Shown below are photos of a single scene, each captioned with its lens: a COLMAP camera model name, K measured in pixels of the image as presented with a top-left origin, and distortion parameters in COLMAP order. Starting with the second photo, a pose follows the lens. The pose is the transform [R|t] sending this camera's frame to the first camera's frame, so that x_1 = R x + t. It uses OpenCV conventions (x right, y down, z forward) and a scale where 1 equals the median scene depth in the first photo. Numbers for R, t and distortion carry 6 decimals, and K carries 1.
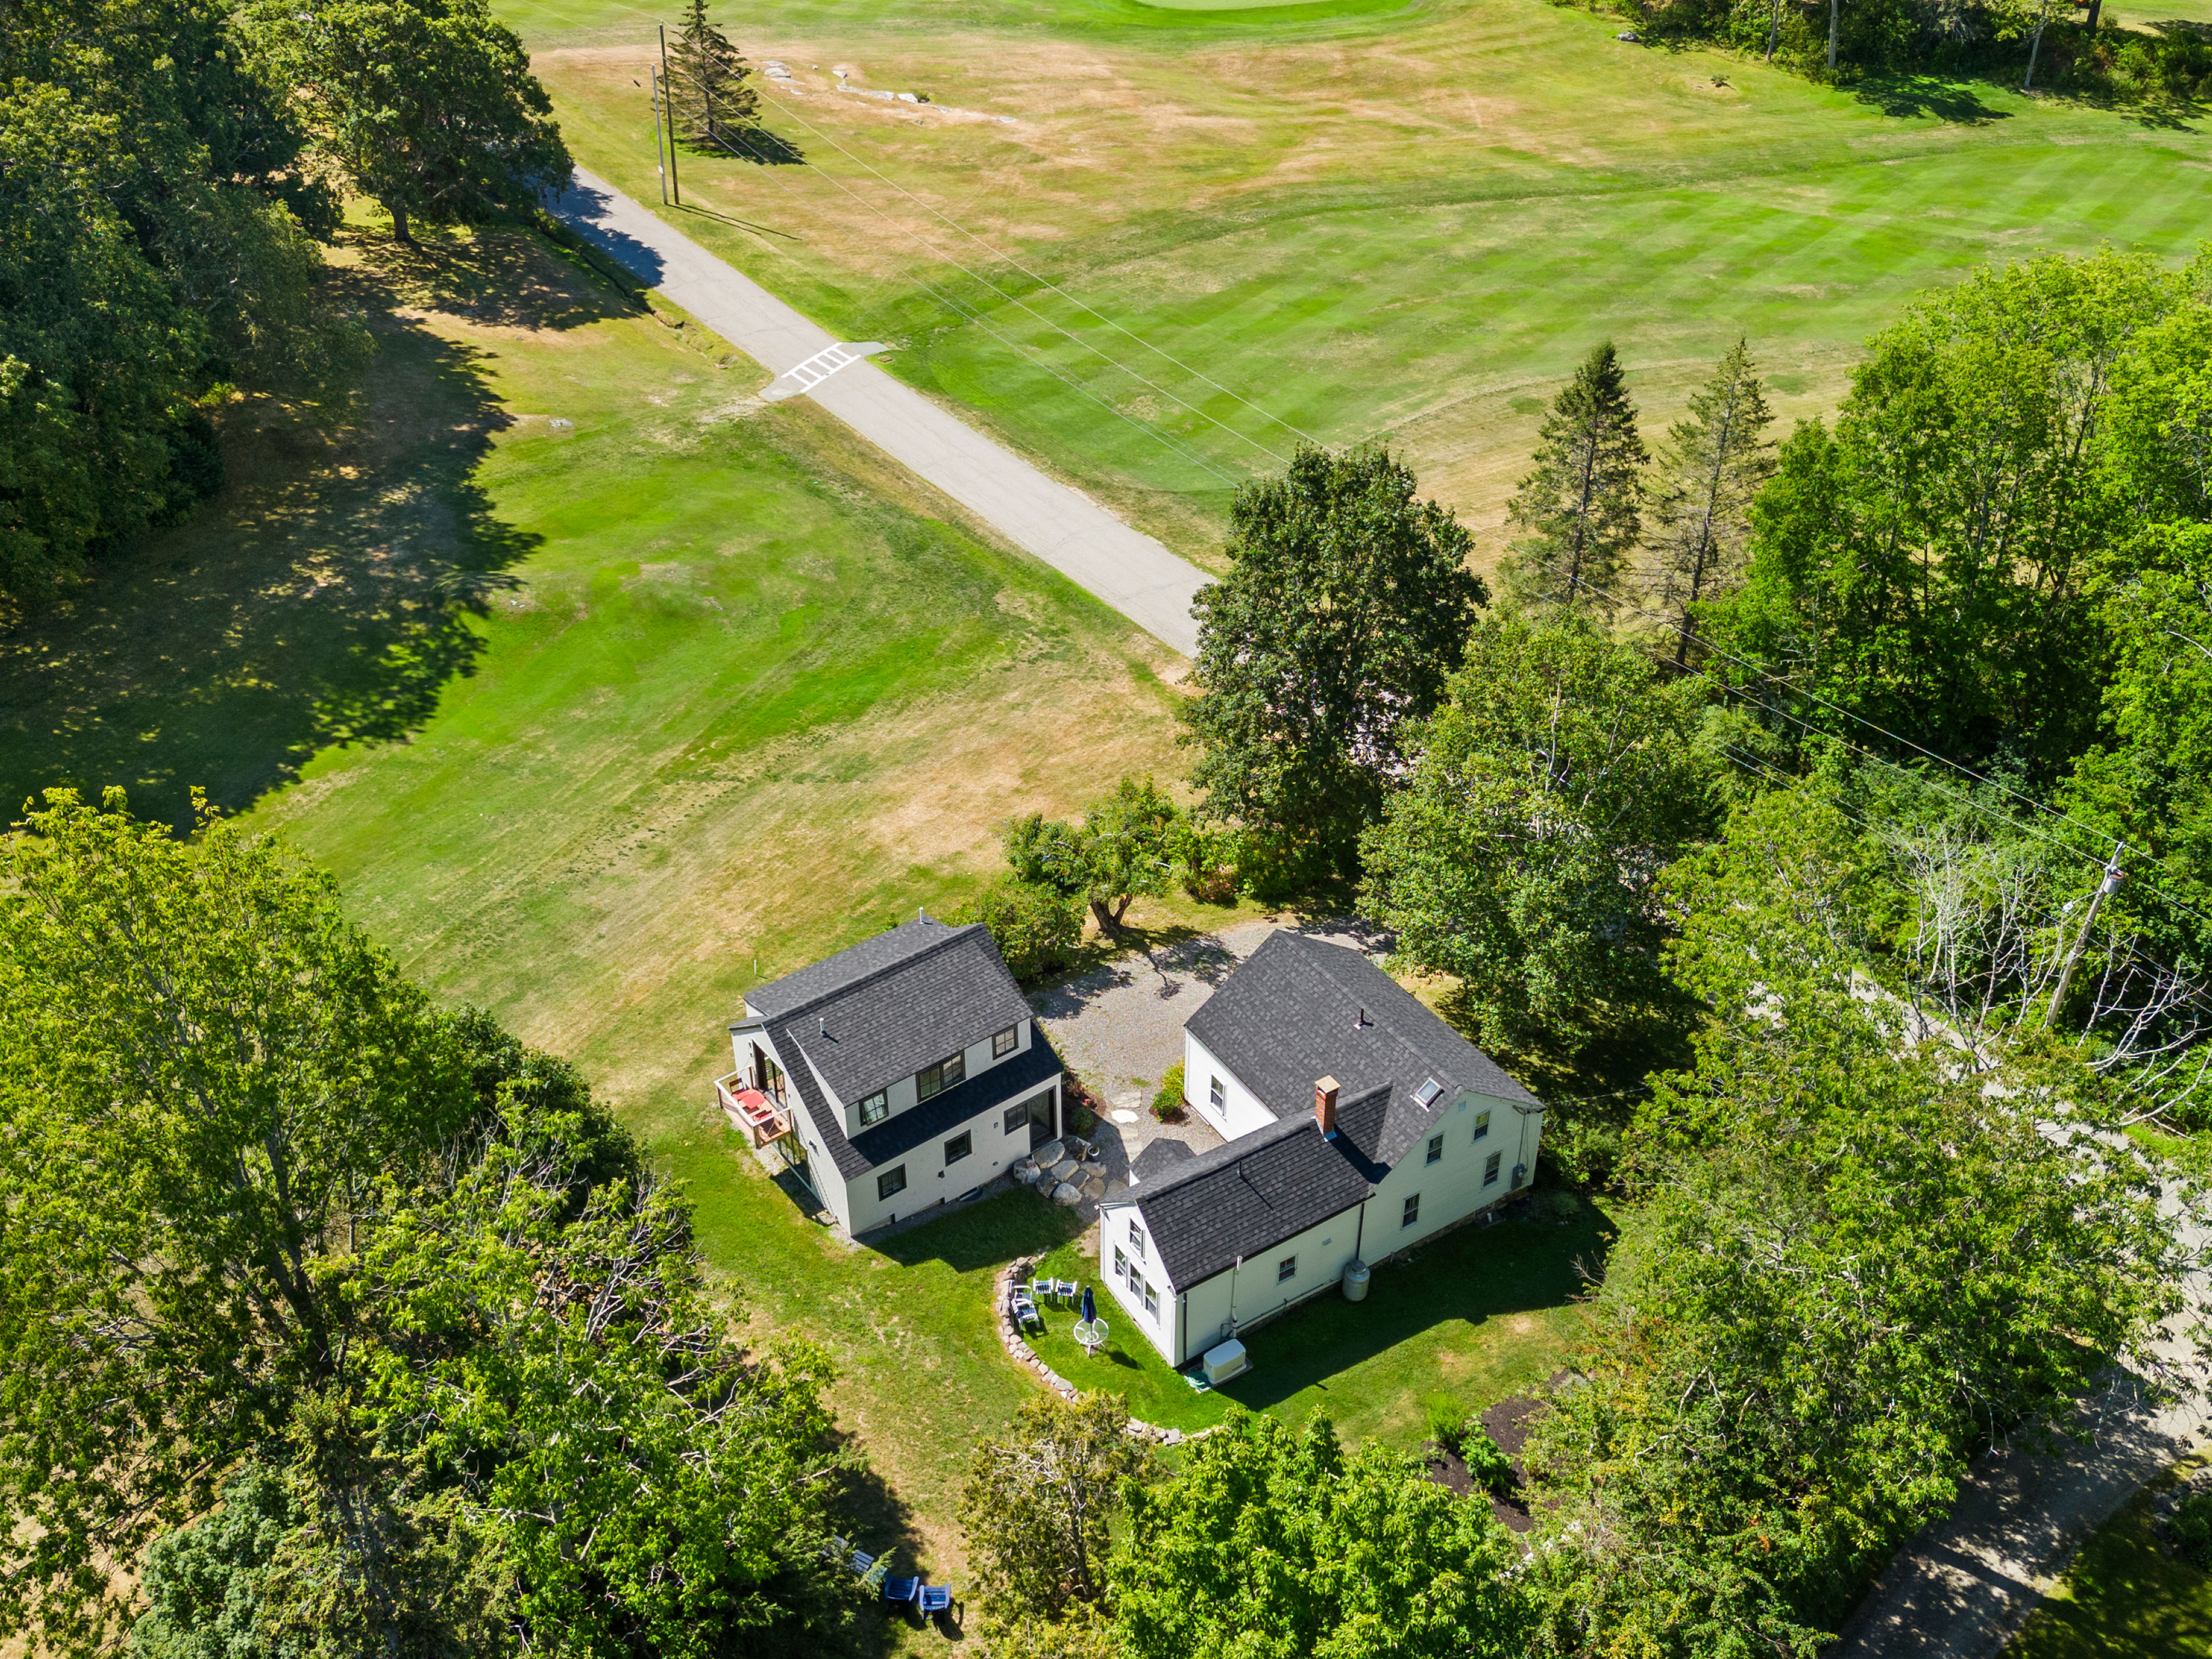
lens RADIAL K [[1840.4, 0, 1170.3], [0, 1840.4, 824.1], [0, 0, 1]] dist [0.092199, -0.108015]
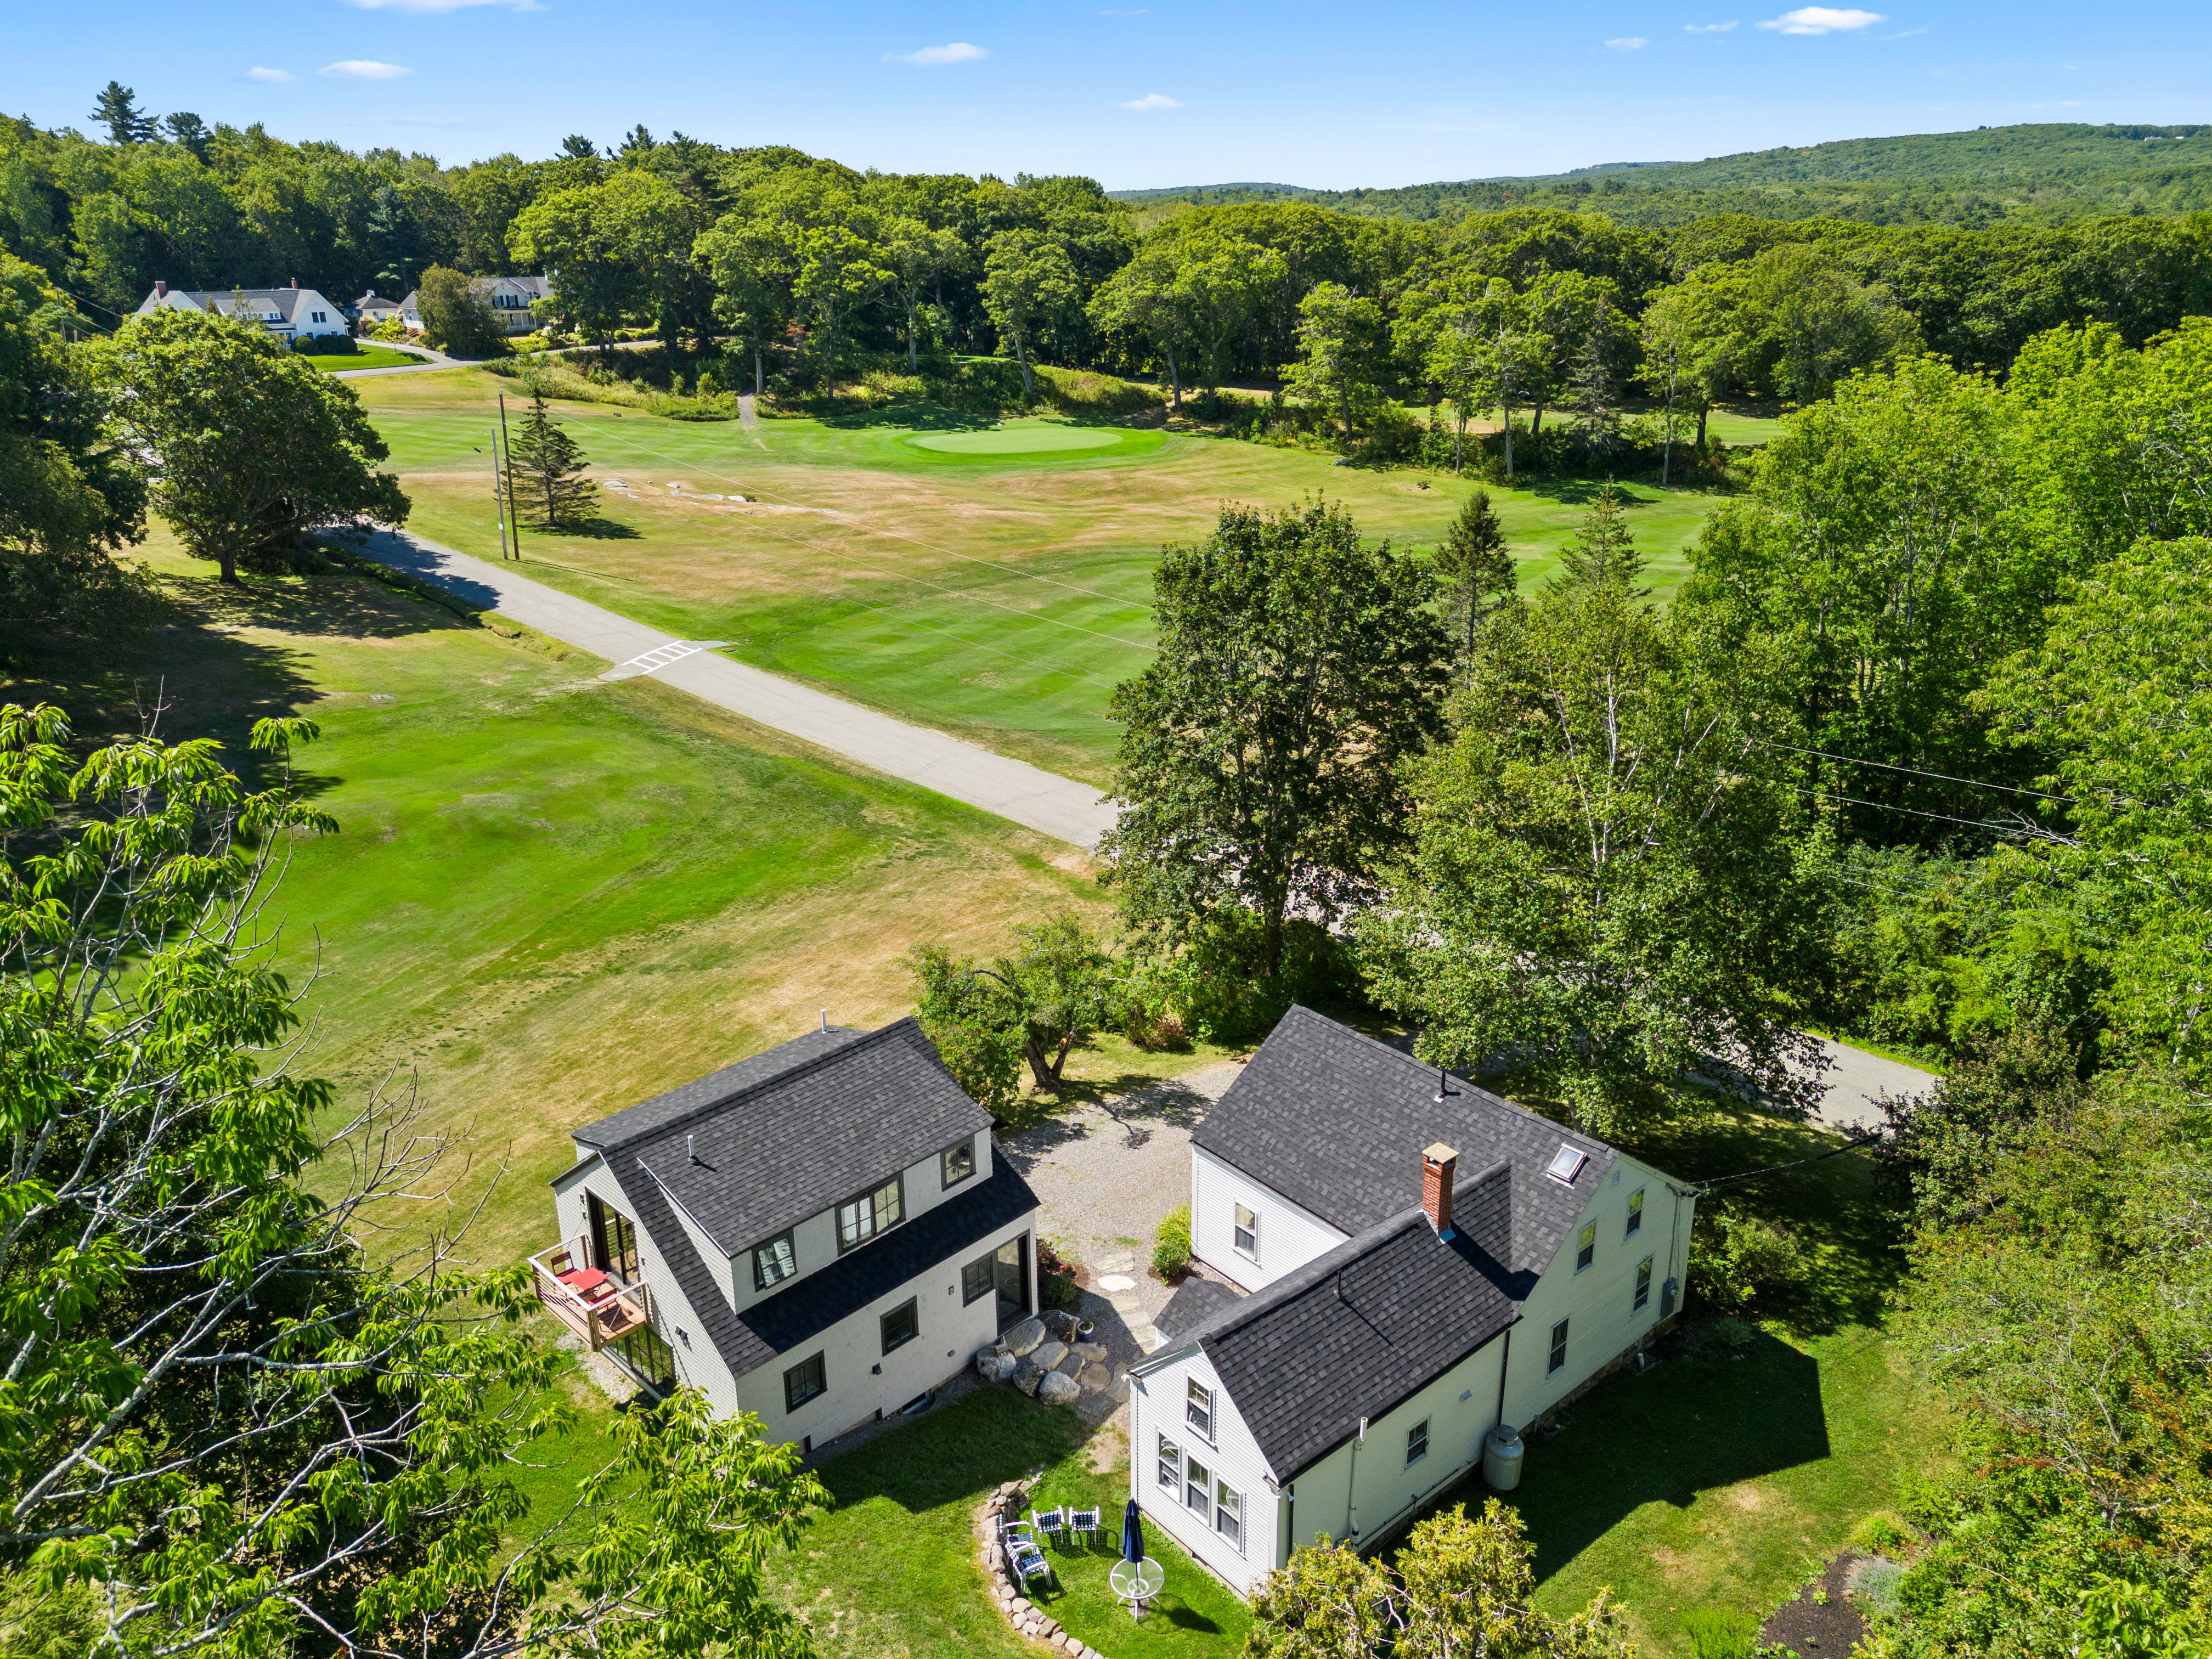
lens RADIAL K [[1569.6, 0, 1156.2], [0, 1569.6, 827.4], [0, 0, 1]] dist [0.069894, -0.064128]
pose [[0.990185, -0.064664, 0.123904, -0.065308], [0.091559, 0.969932, -0.225496, 0.109873], [-0.105597, 0.234627, 0.966333, 0.306045]]
